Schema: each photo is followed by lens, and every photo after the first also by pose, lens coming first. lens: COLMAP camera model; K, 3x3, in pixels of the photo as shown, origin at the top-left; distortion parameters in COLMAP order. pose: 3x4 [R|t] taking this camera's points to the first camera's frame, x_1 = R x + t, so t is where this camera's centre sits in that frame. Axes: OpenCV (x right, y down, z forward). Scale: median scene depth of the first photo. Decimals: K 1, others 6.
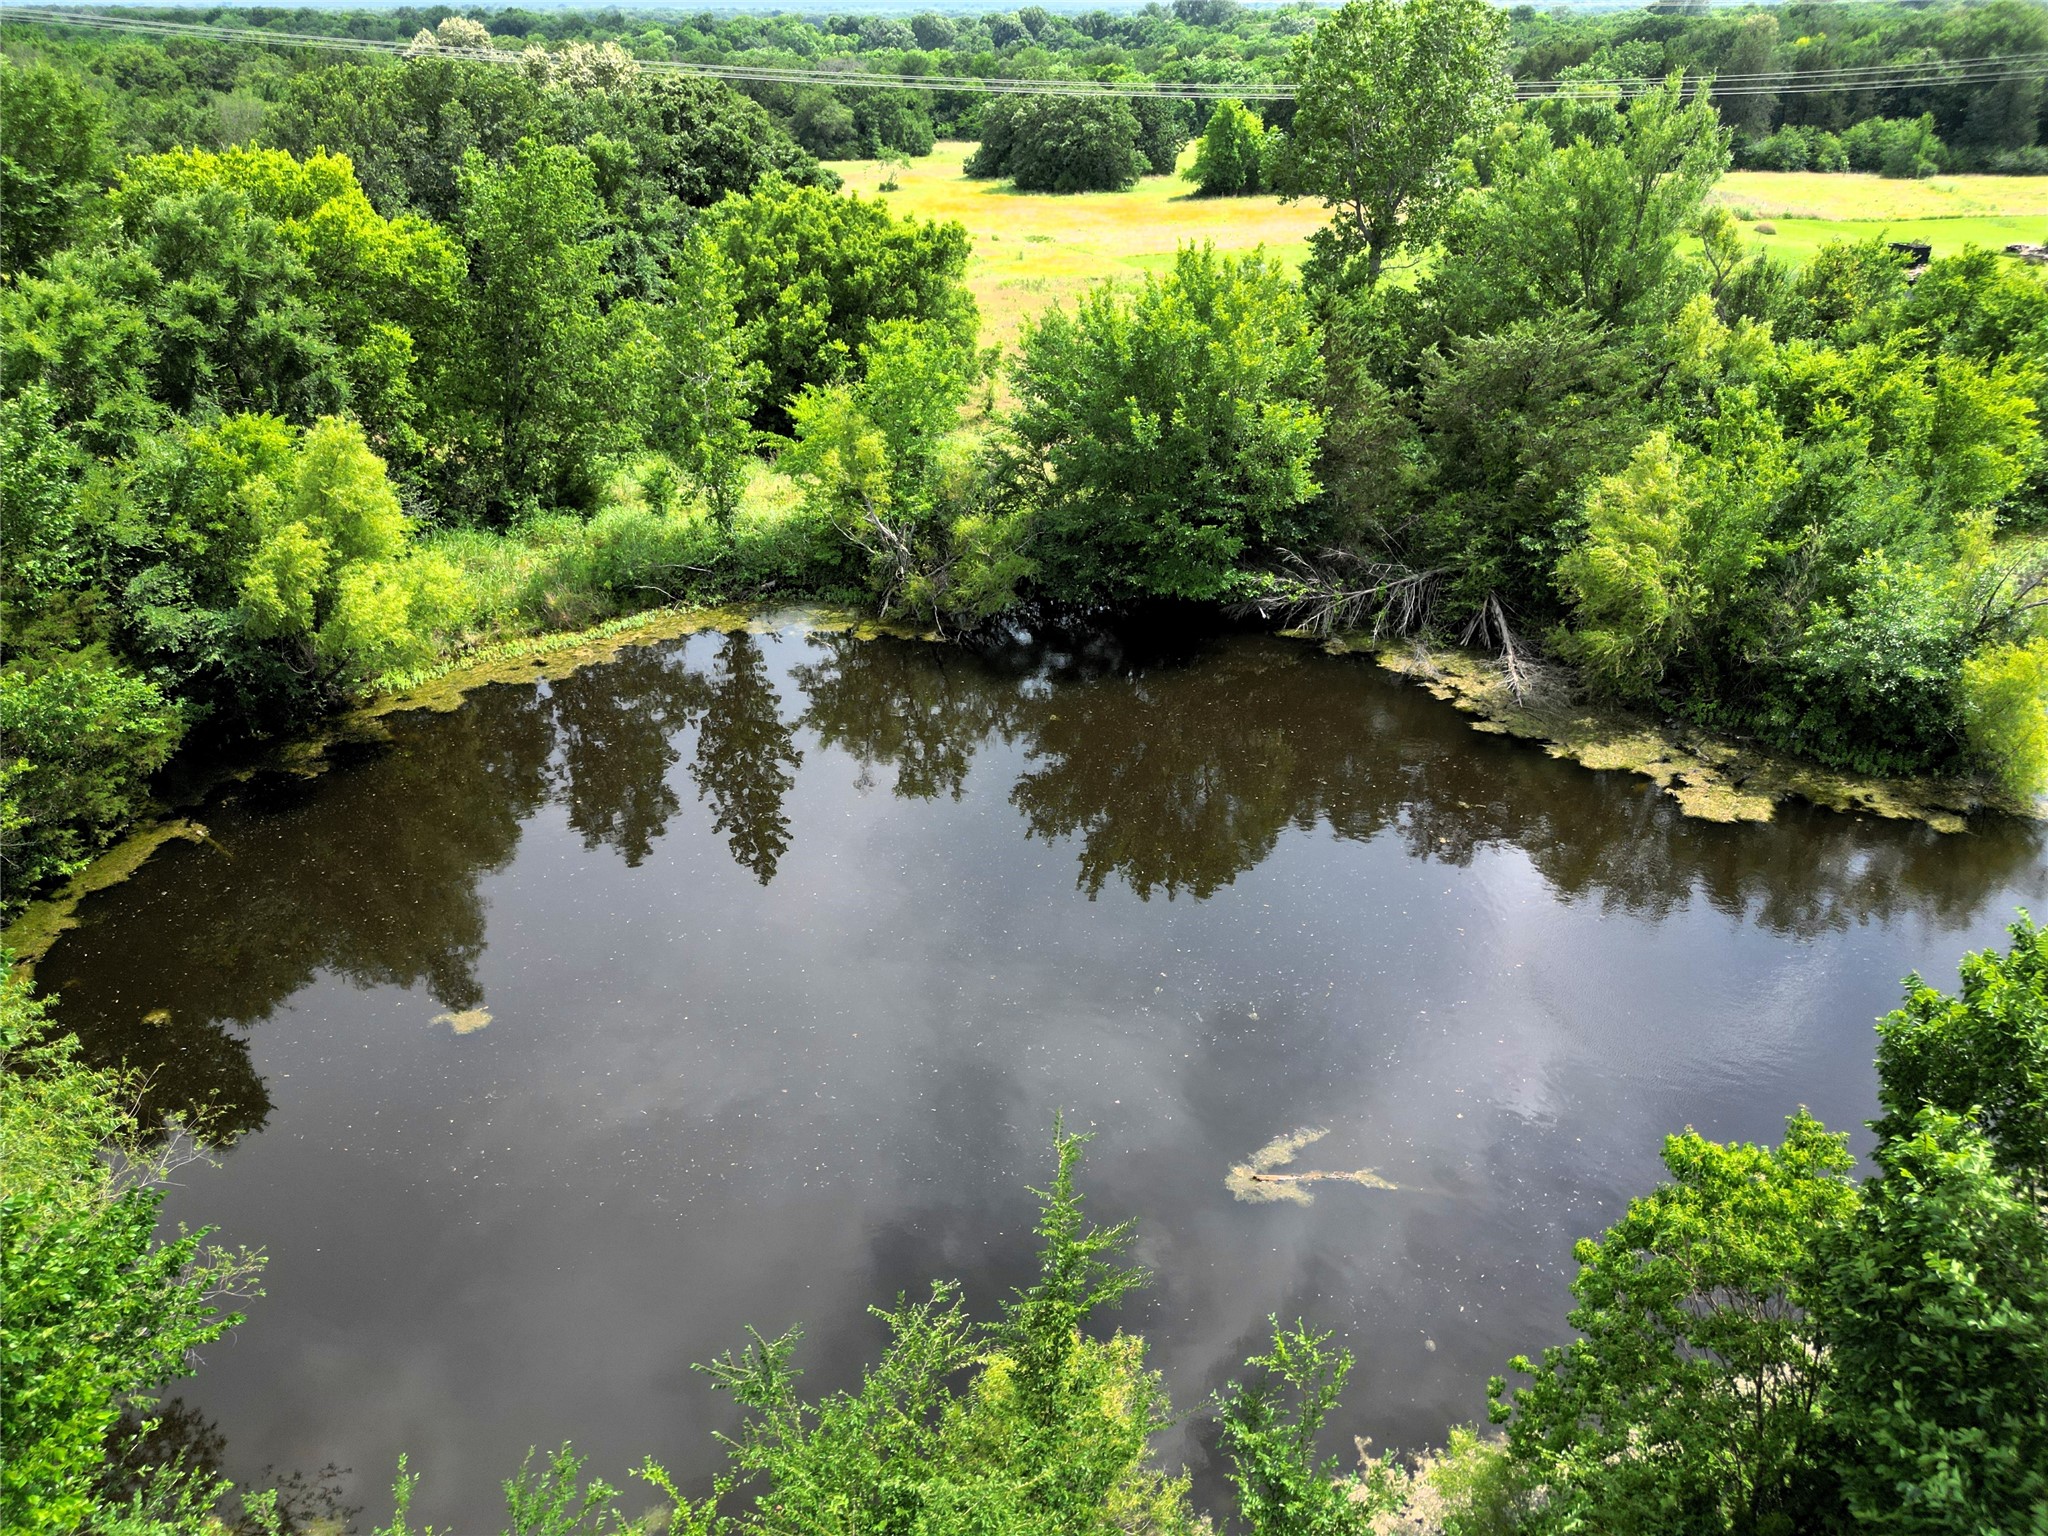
lens RADIAL K [[1434.0, 0, 1024.0], [0, 1434.0, 768.0], [0, 0, 1]] dist [0.075620, -0.077871]
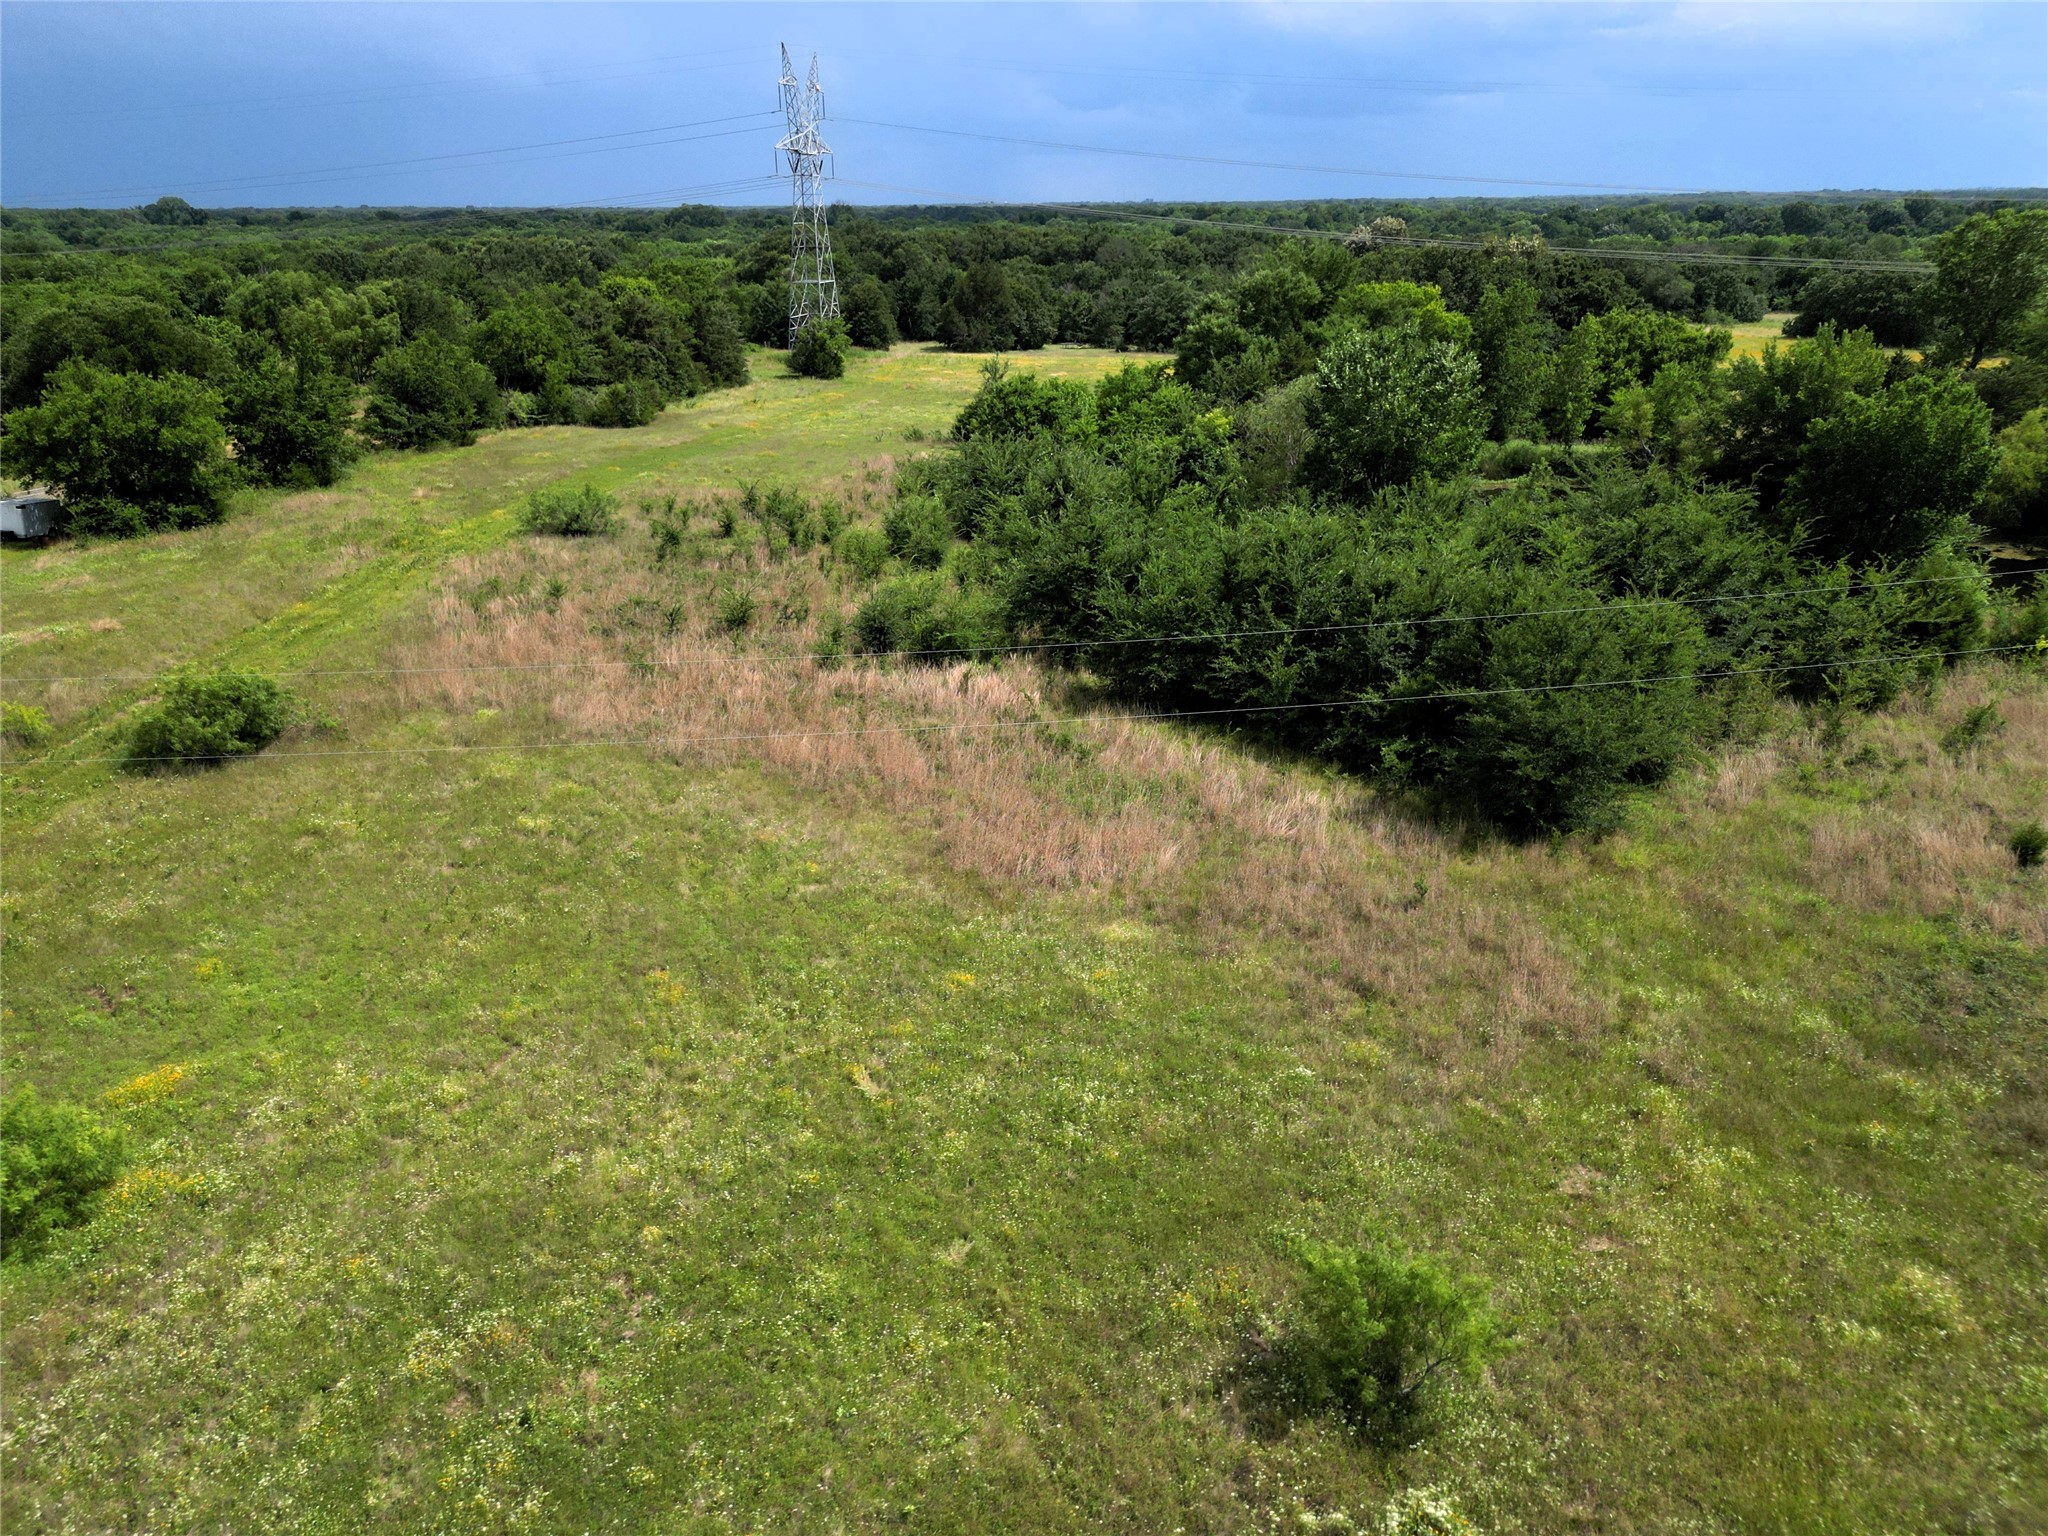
lens RADIAL K [[1434.0, 0, 1024.0], [0, 1434.0, 768.0], [0, 0, 1]] dist [0.075620, -0.077871]
pose [[0.864426, 0.177583, -0.470353, 0.049001], [-0.226777, 0.972686, -0.049536, 0.145769], [0.448710, 0.149485, 0.881087, -0.300681]]
